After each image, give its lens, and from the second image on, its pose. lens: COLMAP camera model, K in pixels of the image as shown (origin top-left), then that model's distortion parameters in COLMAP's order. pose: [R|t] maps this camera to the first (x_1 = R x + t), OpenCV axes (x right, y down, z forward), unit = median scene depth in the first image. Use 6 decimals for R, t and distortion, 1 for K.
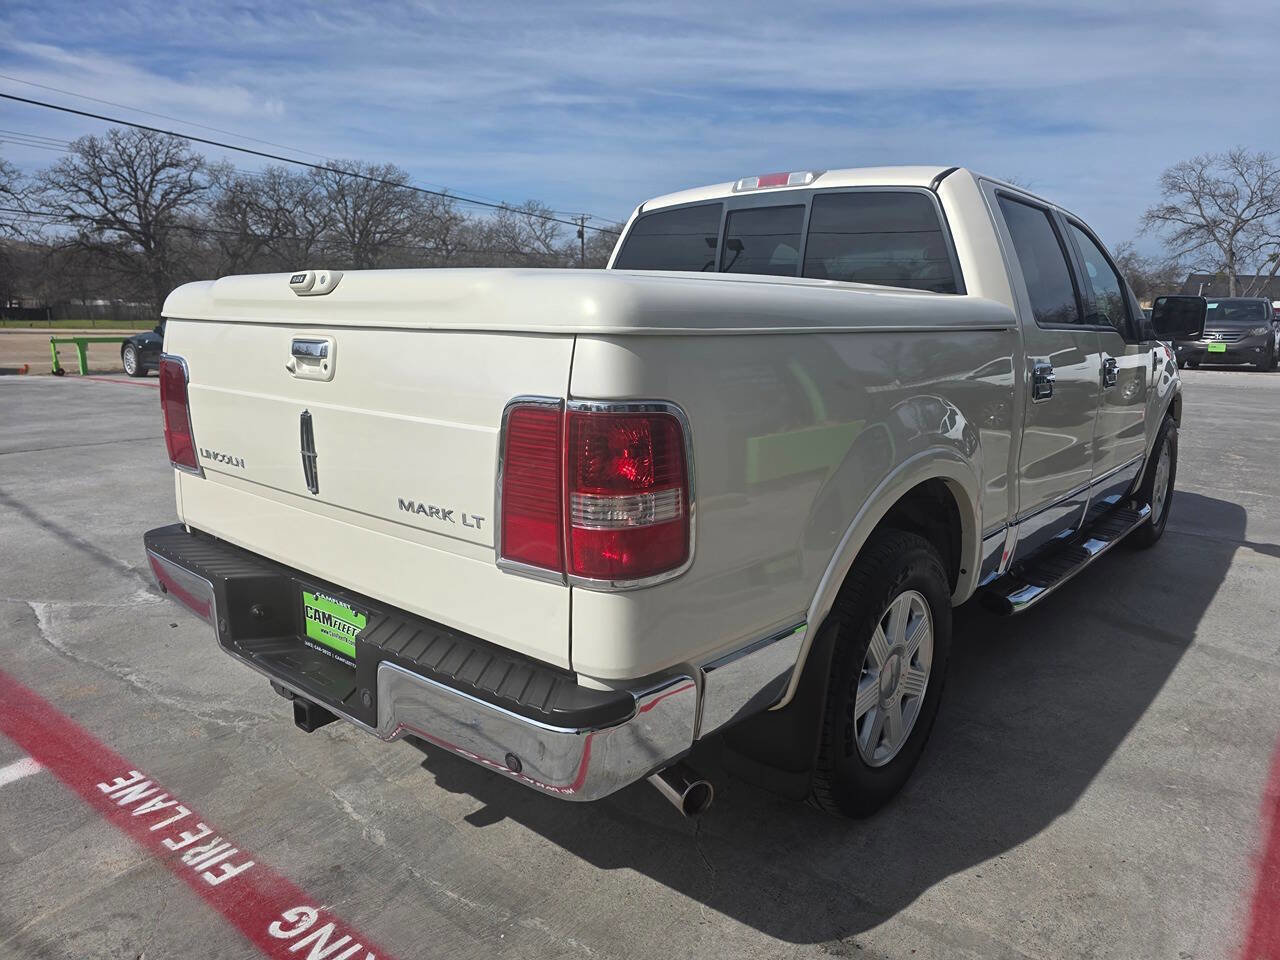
lens RADIAL K [[855.4, 0, 644.5], [0, 855.4, 469.0], [0, 0, 1]] dist [0.029155, -0.022833]
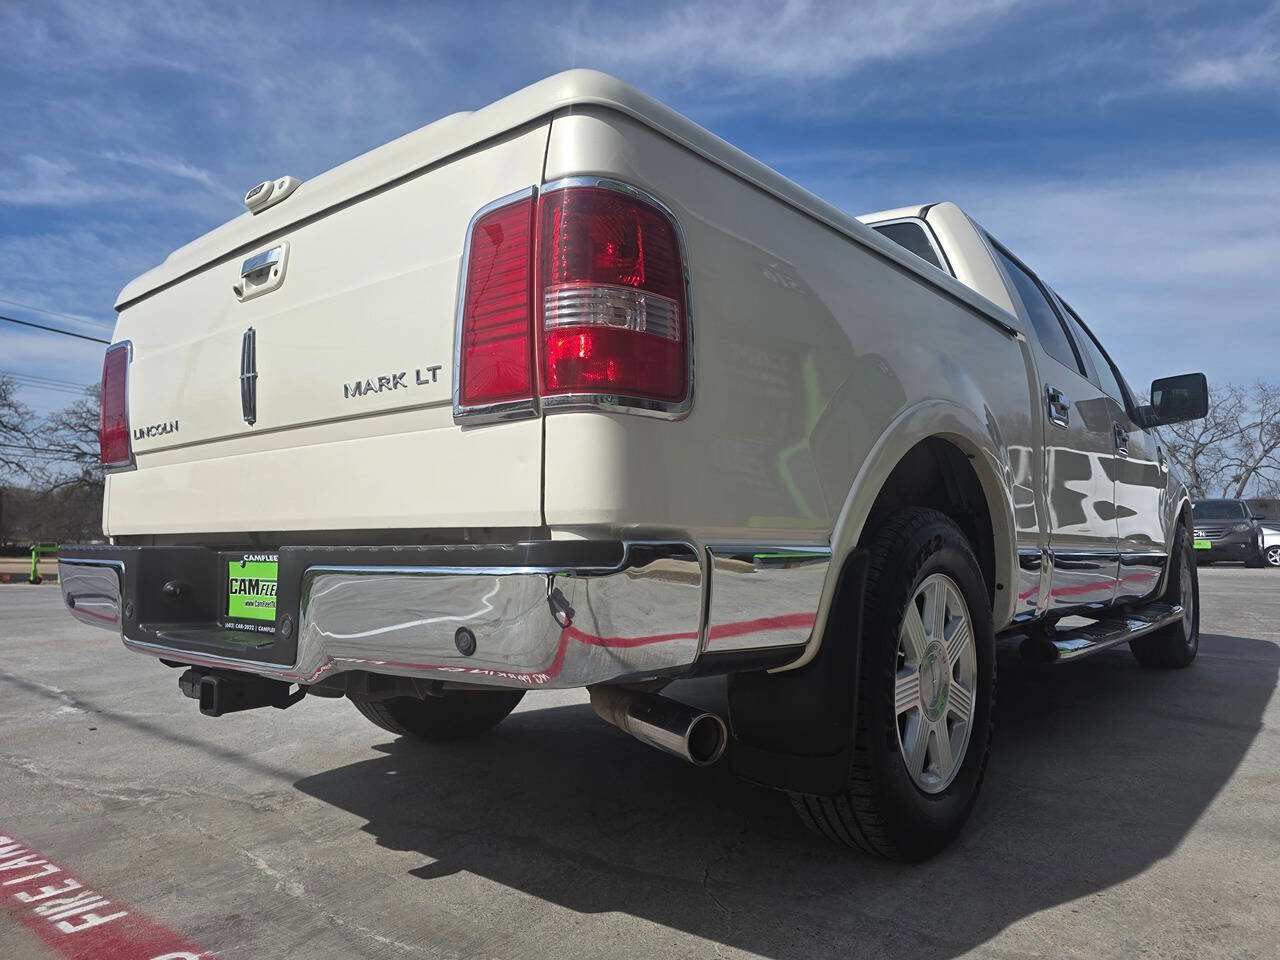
lens RADIAL K [[854.7, 0, 640.0], [0, 854.7, 480.0], [0, 0, 1]] dist [0.025847, -0.022963]
pose [[0.999879, -0.011440, 0.010537, -0.002557], [0.013718, 0.967922, -0.250875, 0.281831], [-0.007329, 0.250989, 0.967962, 0.161806]]
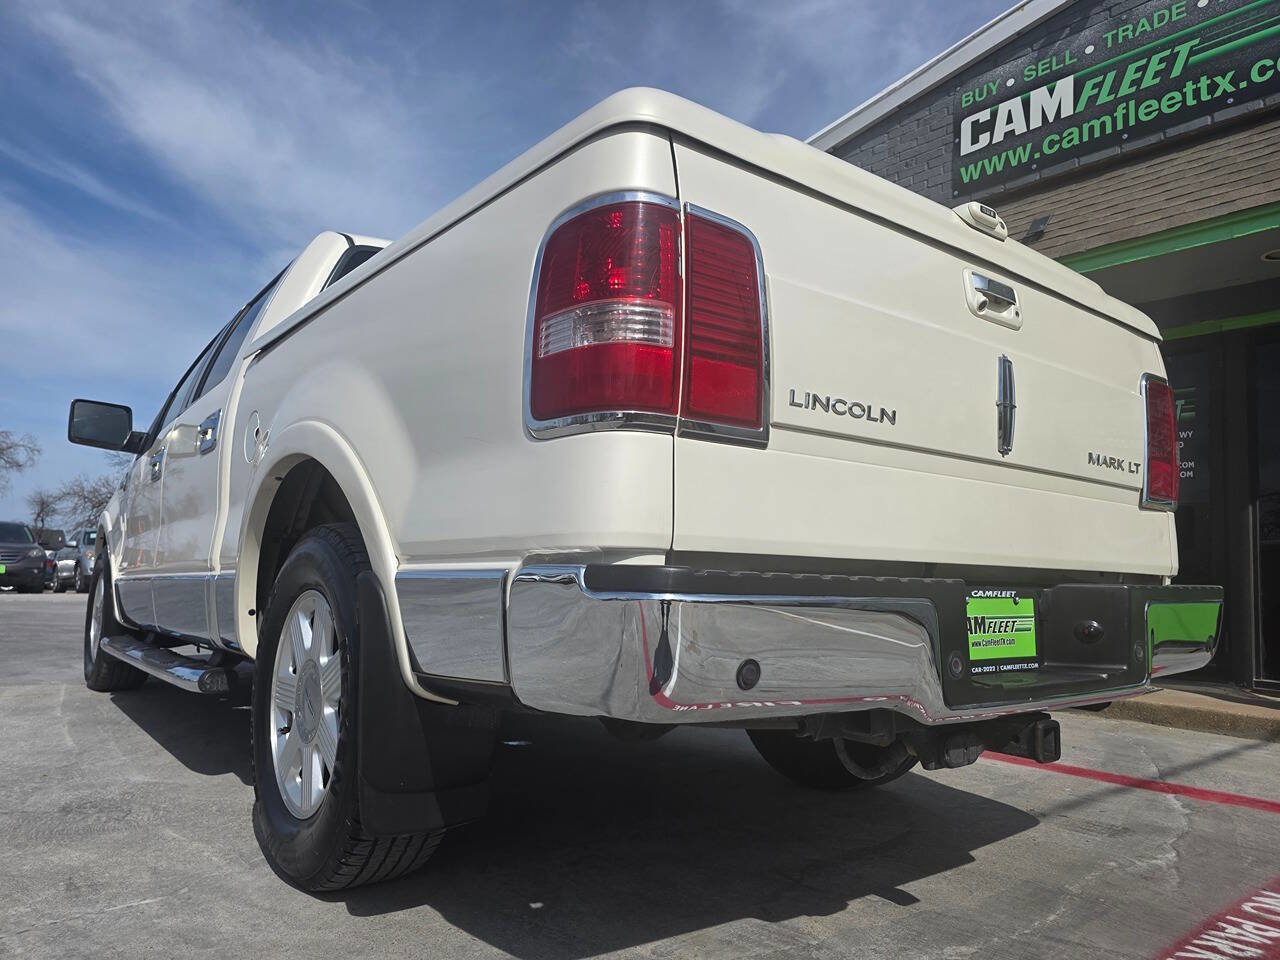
lens RADIAL K [[855.4, 0, 644.5], [0, 855.4, 469.0], [0, 0, 1]] dist [0.029155, -0.022833]
pose [[0.211196, 0.118440, 0.970241, -1.168899], [0.158226, 0.975397, -0.153511, 0.106475], [-0.964552, 0.185938, 0.187260, 1.093264]]
